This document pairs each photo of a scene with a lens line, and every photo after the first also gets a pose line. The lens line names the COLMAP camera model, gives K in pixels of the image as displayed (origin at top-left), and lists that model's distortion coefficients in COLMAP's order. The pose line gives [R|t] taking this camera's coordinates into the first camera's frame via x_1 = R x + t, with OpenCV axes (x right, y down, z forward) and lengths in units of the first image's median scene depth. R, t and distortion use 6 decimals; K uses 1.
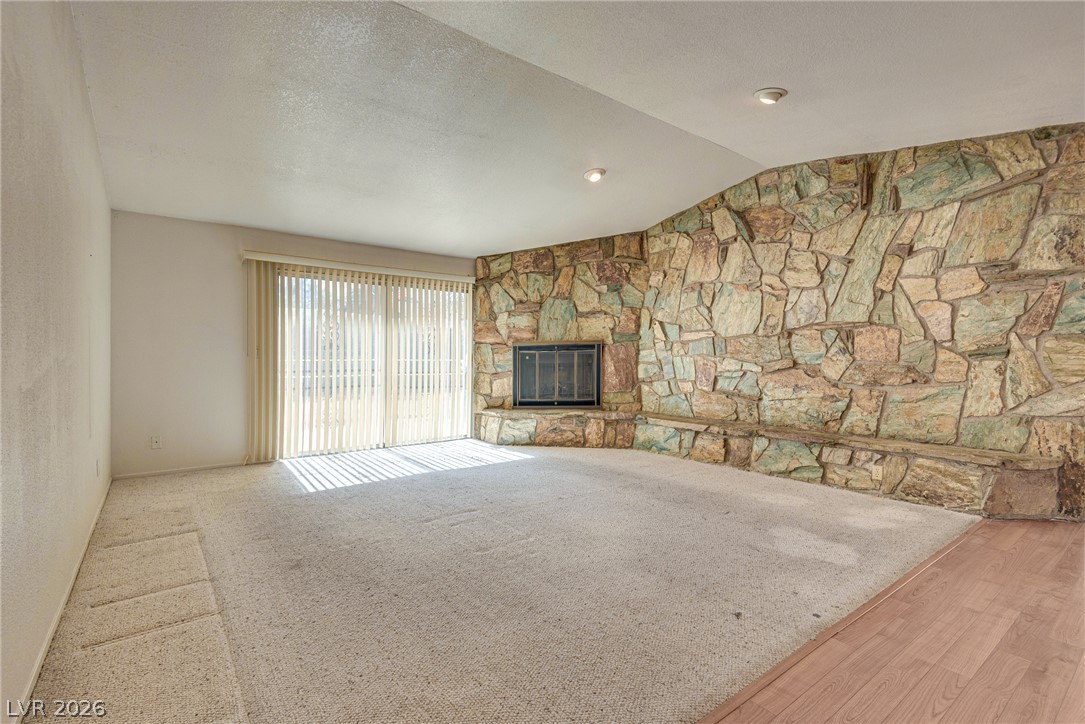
lens RADIAL K [[508.4, 0, 545.0], [0, 508.4, 352.0], [0, 0, 1]] dist [0.017947, -0.009095]
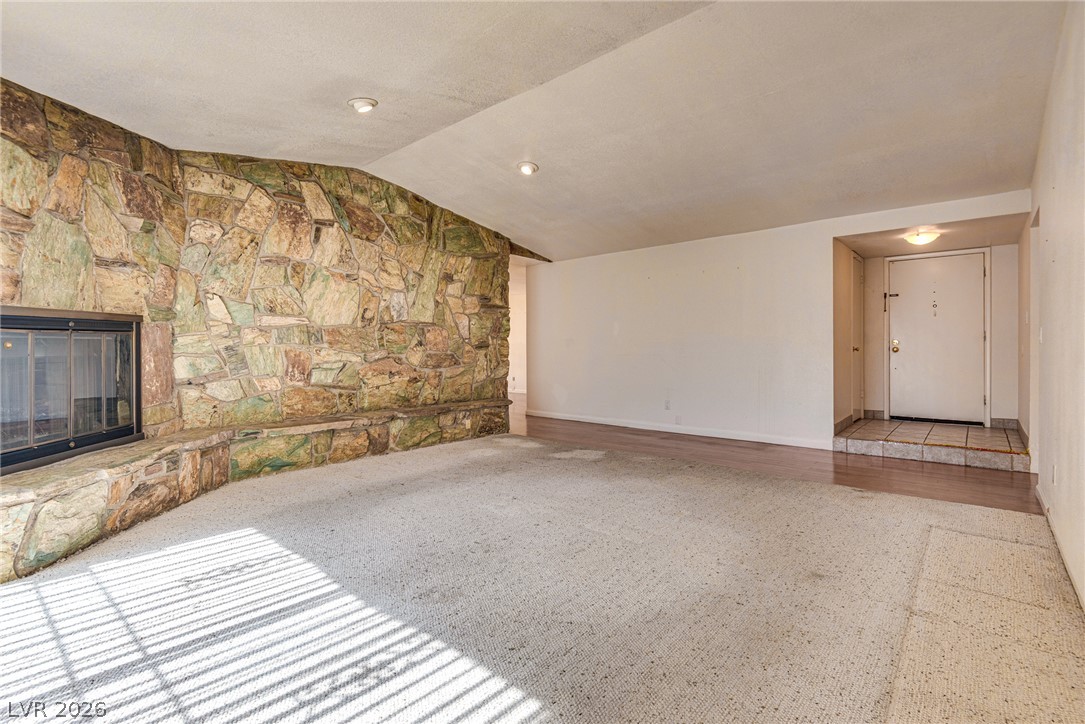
lens RADIAL K [[508.4, 0, 519.4], [0, 508.4, 351.0], [0, 0, 1]] dist [0.017947, -0.009095]
pose [[-0.195779, 0.000235, 0.980648, -0.745840], [-0.010485, 0.999942, -0.002333, 0.017761], [-0.980592, -0.010739, -0.195765, 0.995566]]
